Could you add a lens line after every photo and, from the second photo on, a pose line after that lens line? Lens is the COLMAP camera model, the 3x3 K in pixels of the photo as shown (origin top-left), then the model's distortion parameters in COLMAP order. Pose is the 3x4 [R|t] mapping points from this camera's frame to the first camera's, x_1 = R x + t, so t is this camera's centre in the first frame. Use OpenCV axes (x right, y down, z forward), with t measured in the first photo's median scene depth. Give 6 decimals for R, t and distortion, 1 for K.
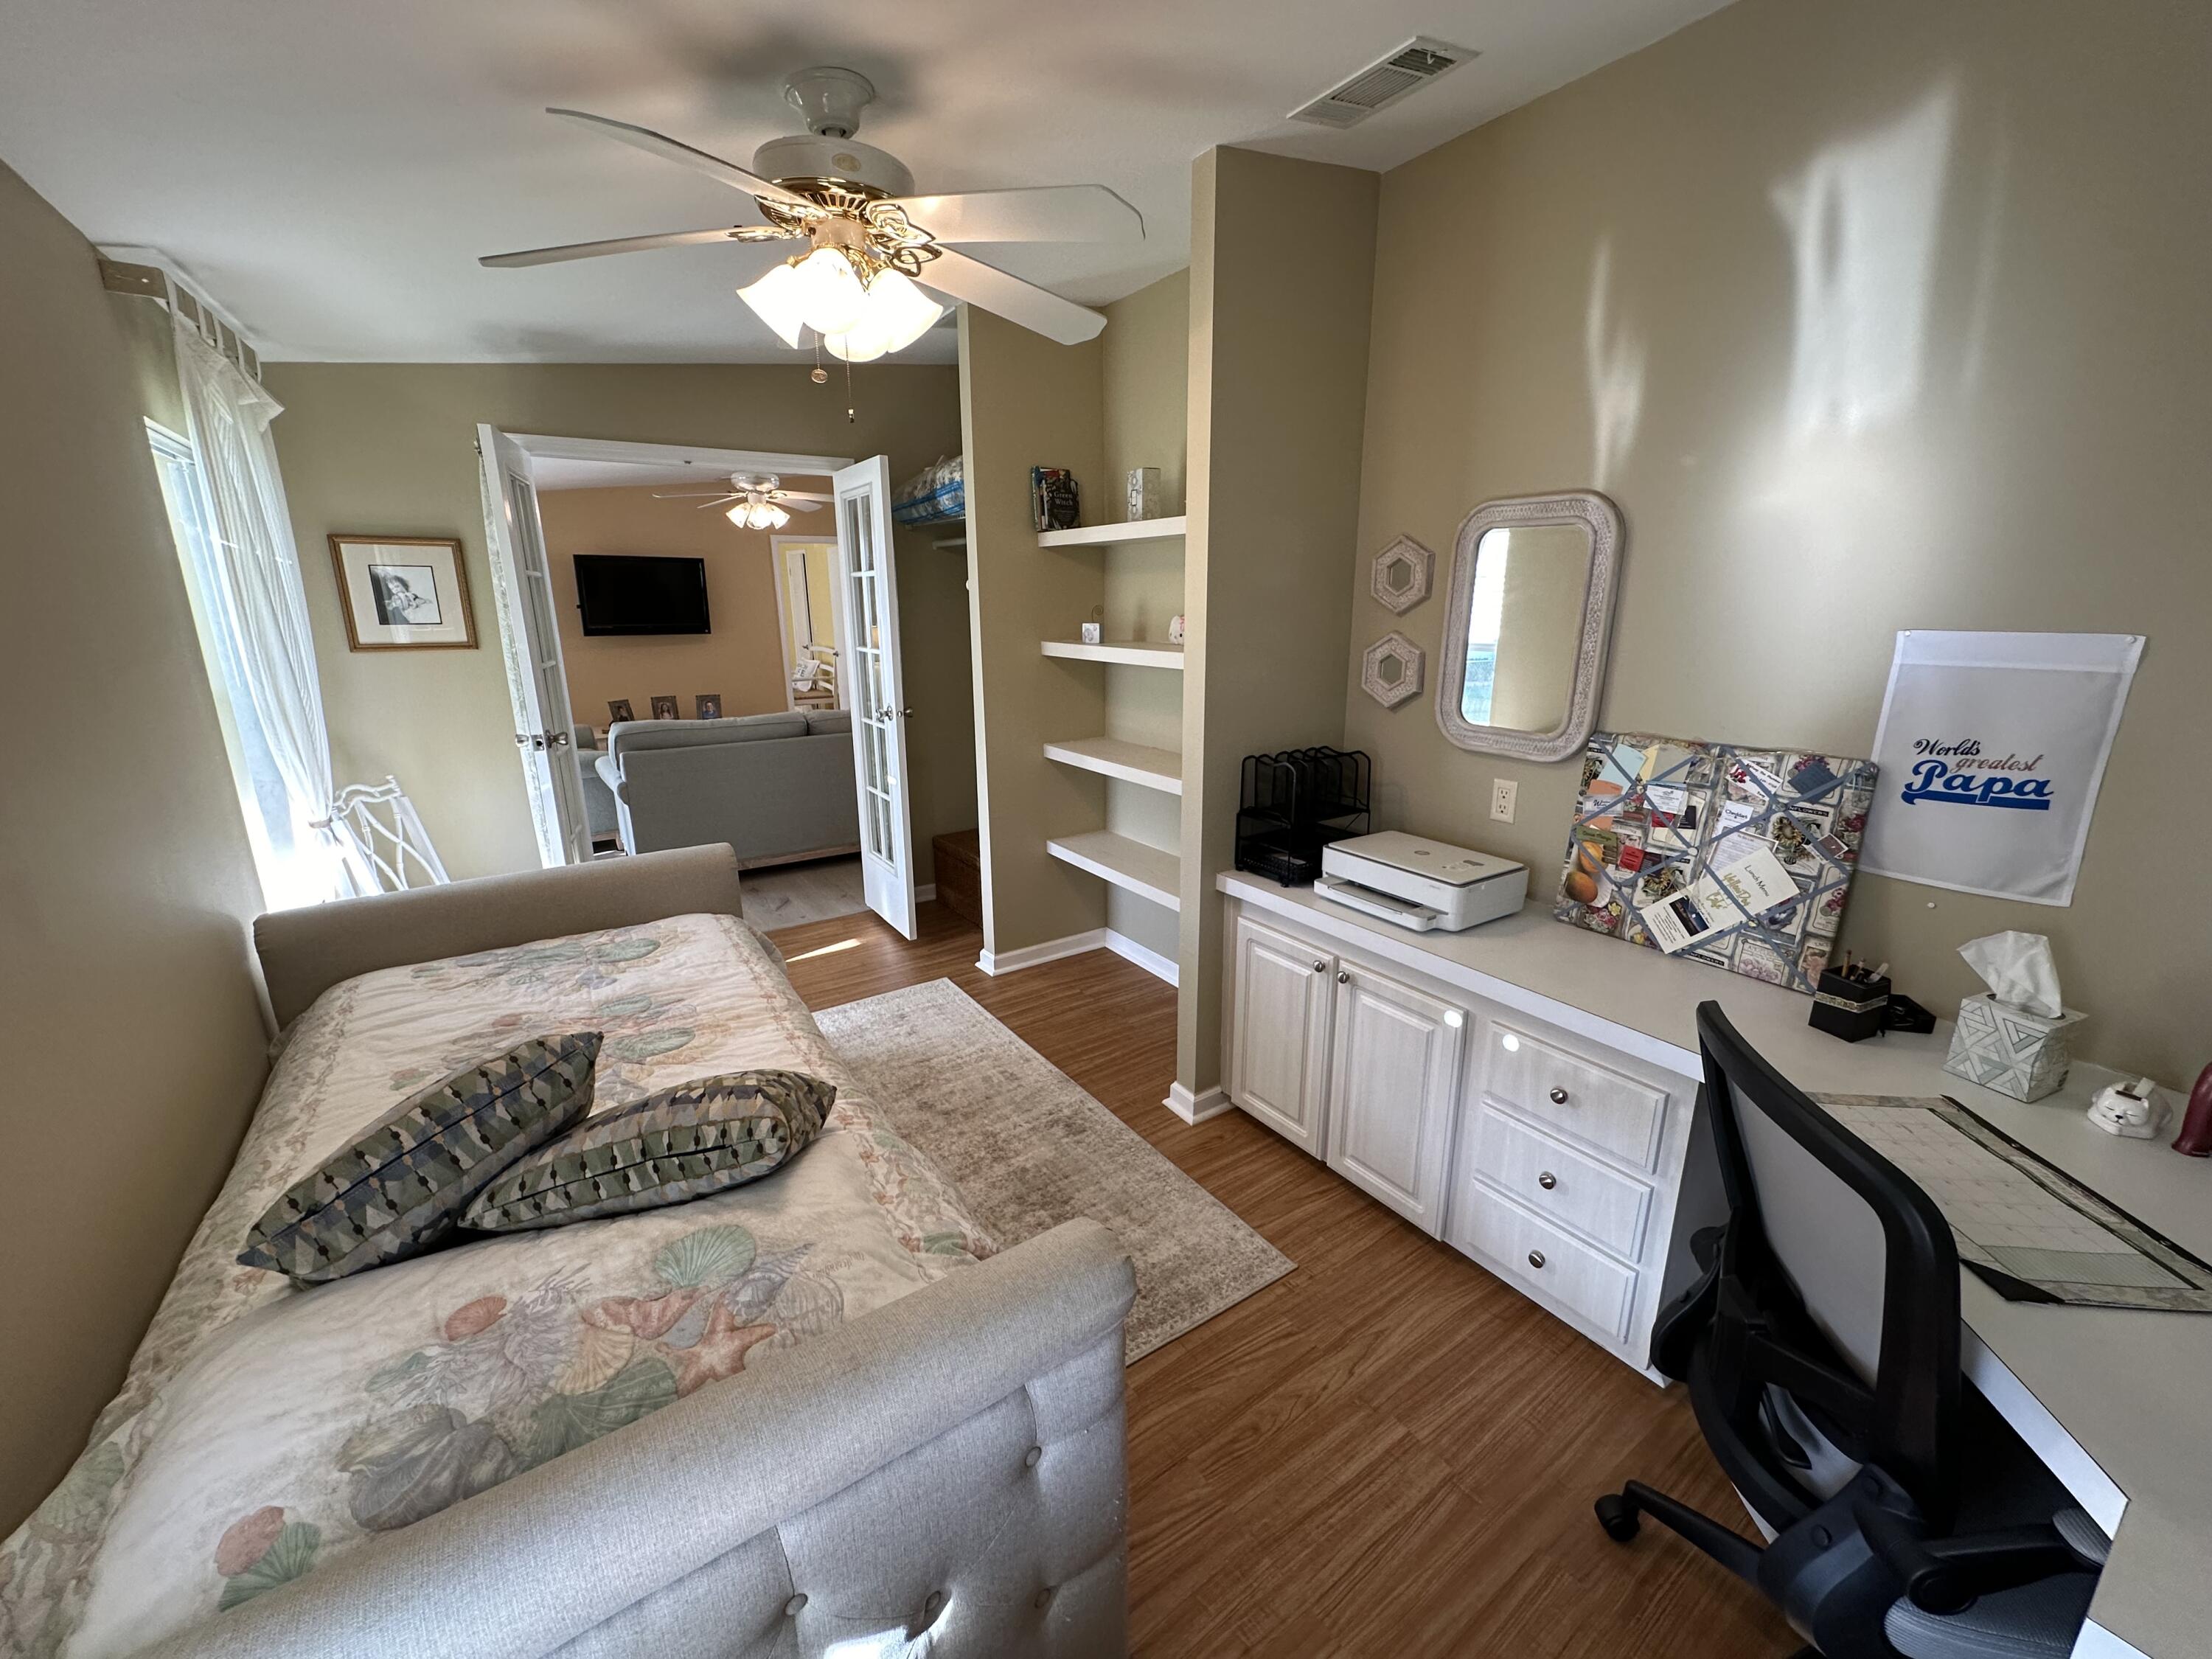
lens RADIAL K [[882.8, 0, 1104.8], [0, 882.8, 826.1], [0, 0, 1]] dist [-0.001317, 0.000125]
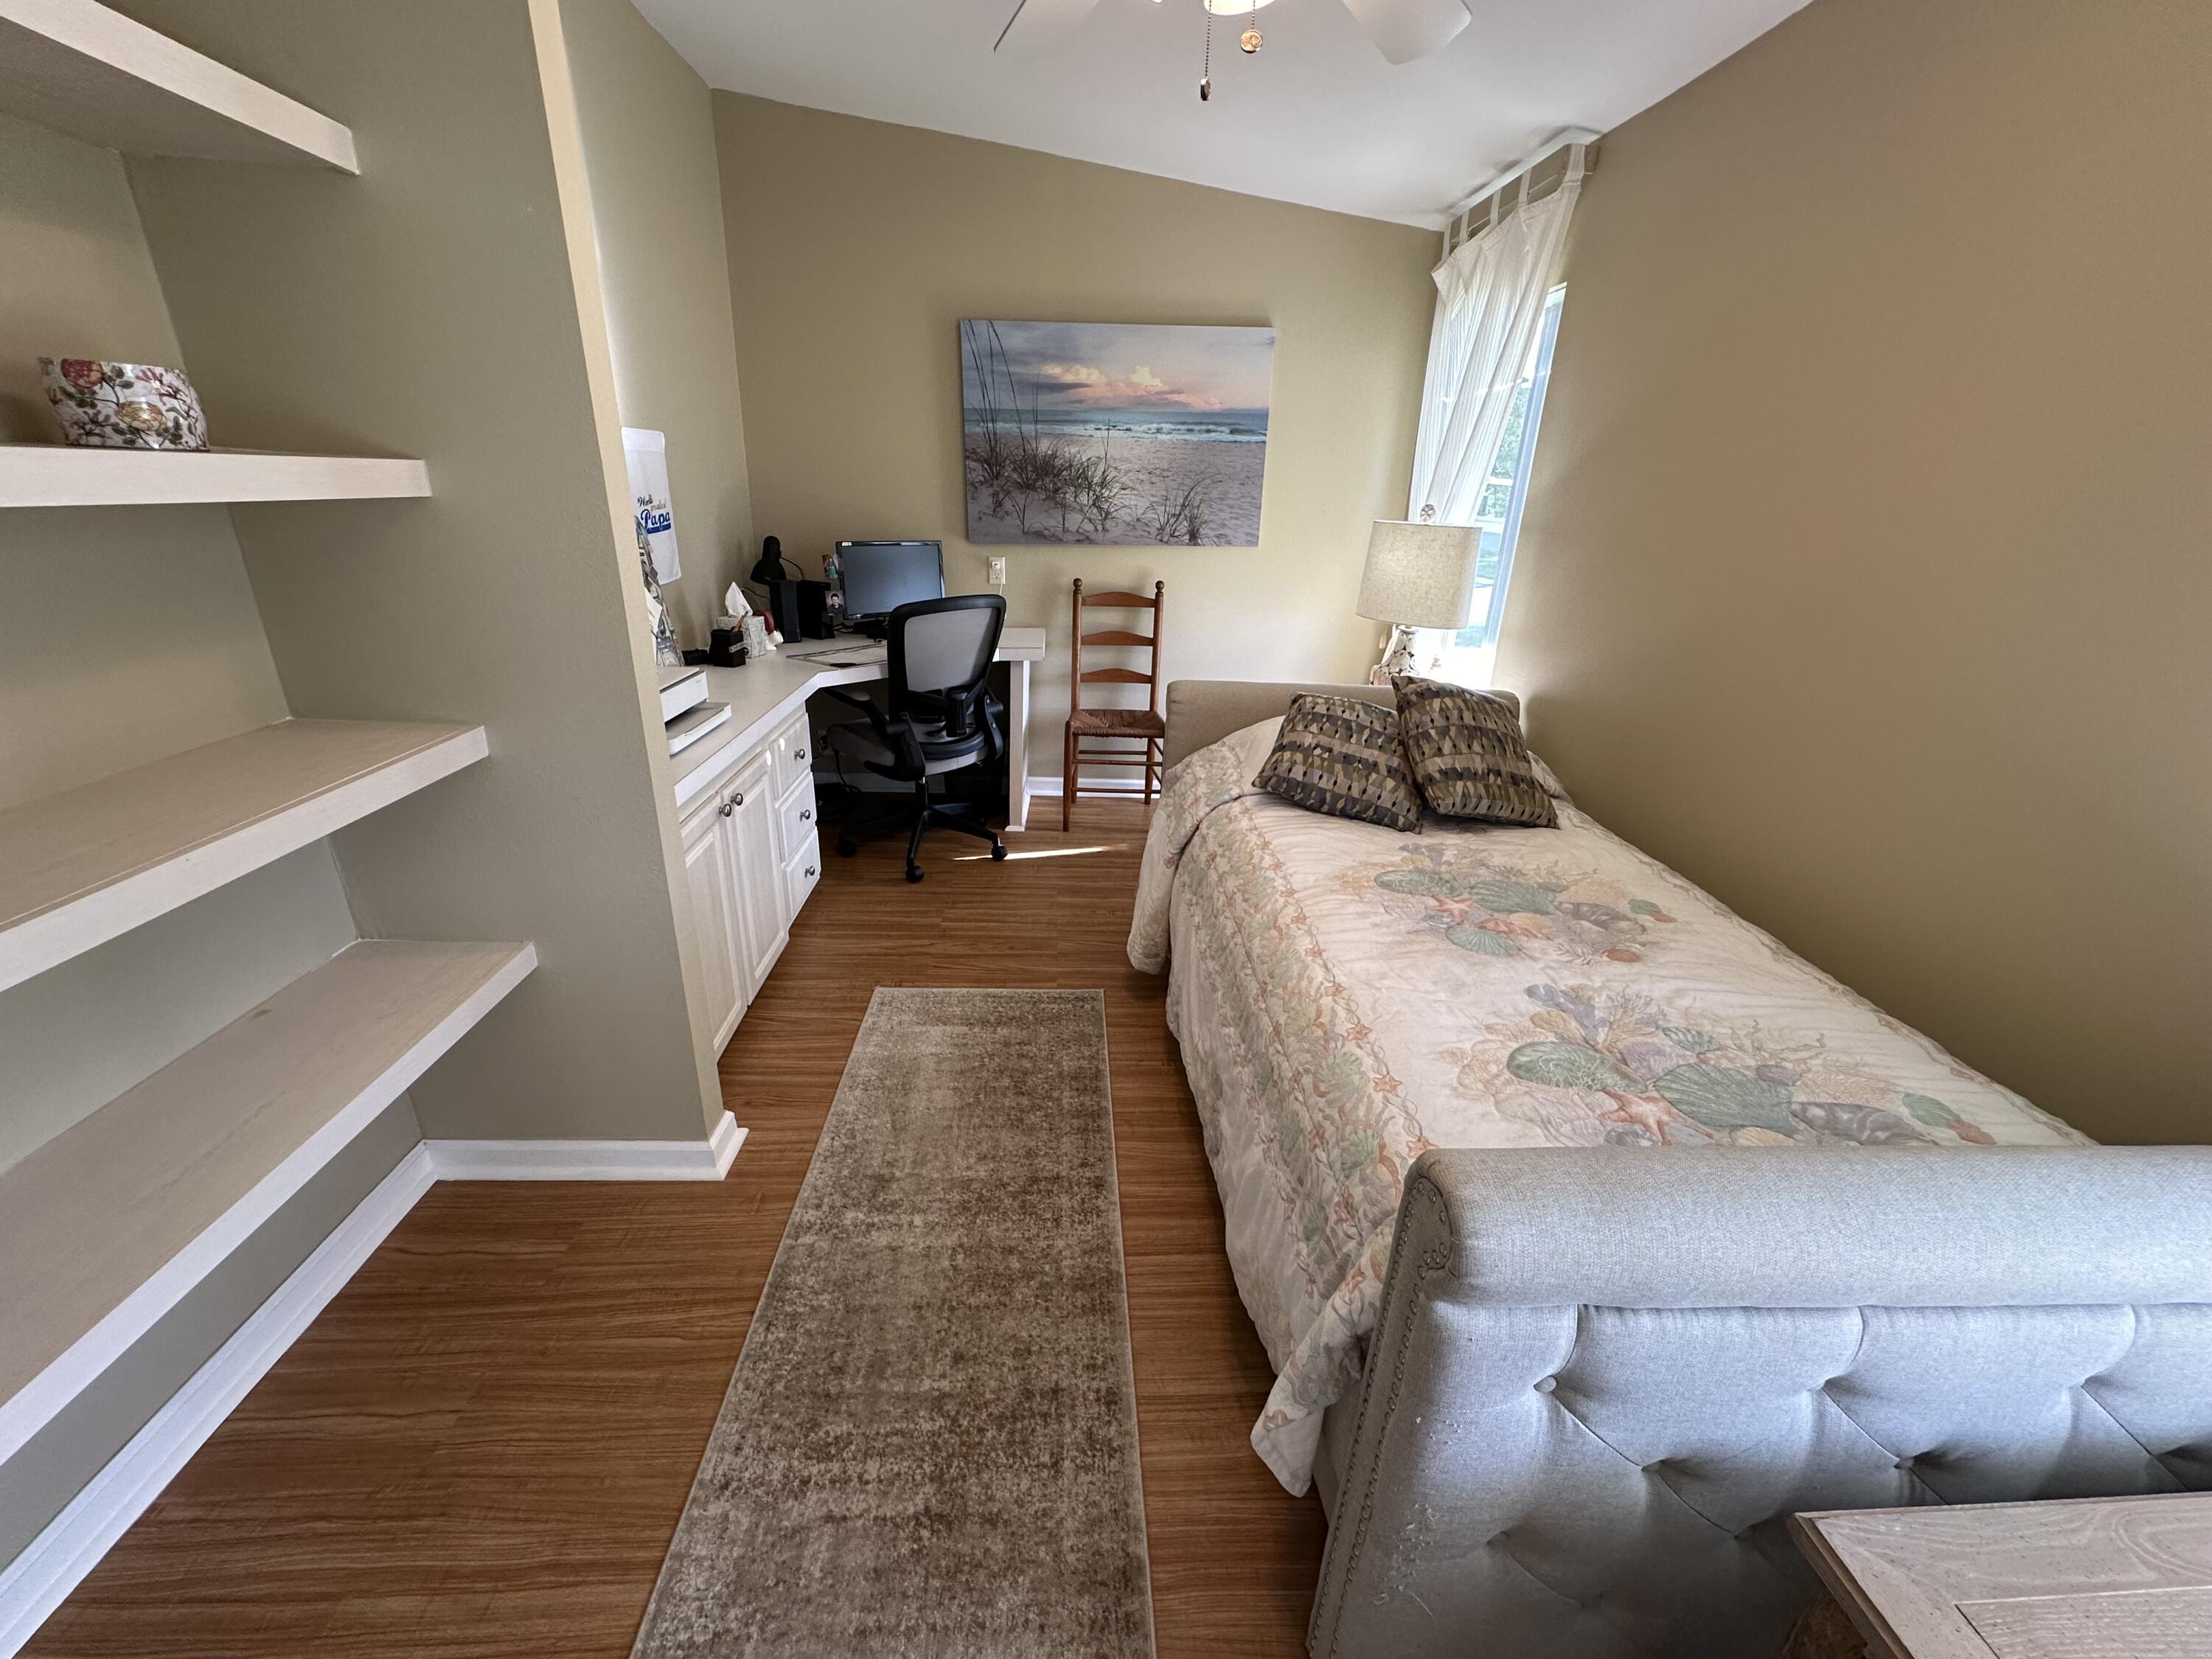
lens RADIAL K [[882.8, 0, 1097.3], [0, 882.8, 834.9], [0, 0, 1]] dist [-0.001317, 0.000125]
pose [[-0.846667, -0.216597, 0.486047, -0.588398], [0.110719, 0.821712, 0.559045, -0.319388], [-0.520478, 0.527139, -0.671734, 1.565321]]
